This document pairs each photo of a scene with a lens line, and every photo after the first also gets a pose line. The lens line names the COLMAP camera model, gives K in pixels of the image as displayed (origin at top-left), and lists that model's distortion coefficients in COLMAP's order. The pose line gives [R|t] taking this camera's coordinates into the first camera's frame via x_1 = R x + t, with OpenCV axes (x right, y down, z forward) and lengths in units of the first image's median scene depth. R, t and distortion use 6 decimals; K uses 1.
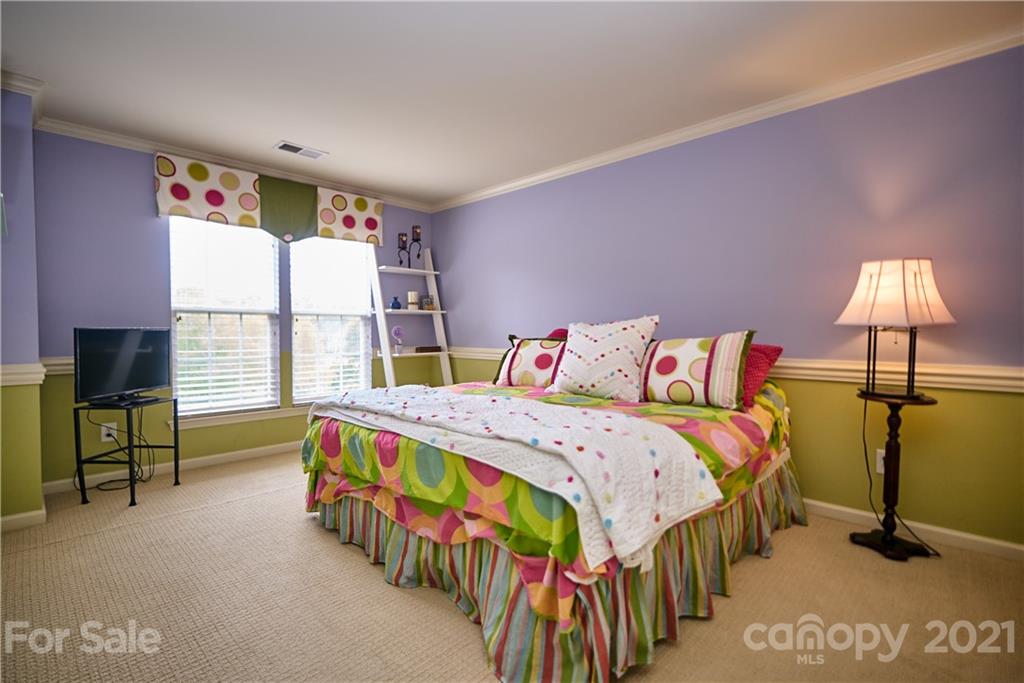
lens RADIAL K [[476.5, 0, 507.6], [0, 476.5, 341.3], [0, 0, 1]] dist [-0.002318, -0.000027]
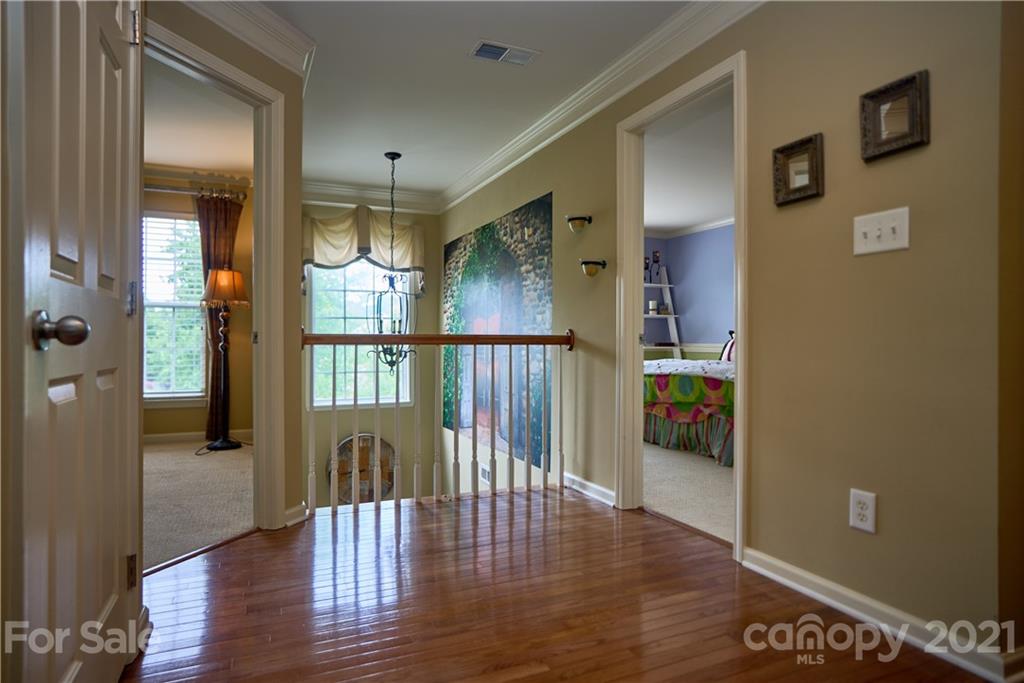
lens RADIAL K [[558.6, 0, 508.2], [0, 558.6, 337.0], [0, 0, 1]] dist [-0.050997, 0.030640]
pose [[0.925191, 0.005991, -0.379455, 0.021082], [-0.017335, 0.999499, -0.026486, 0.062371], [0.379107, 0.031082, 0.924831, -0.823071]]
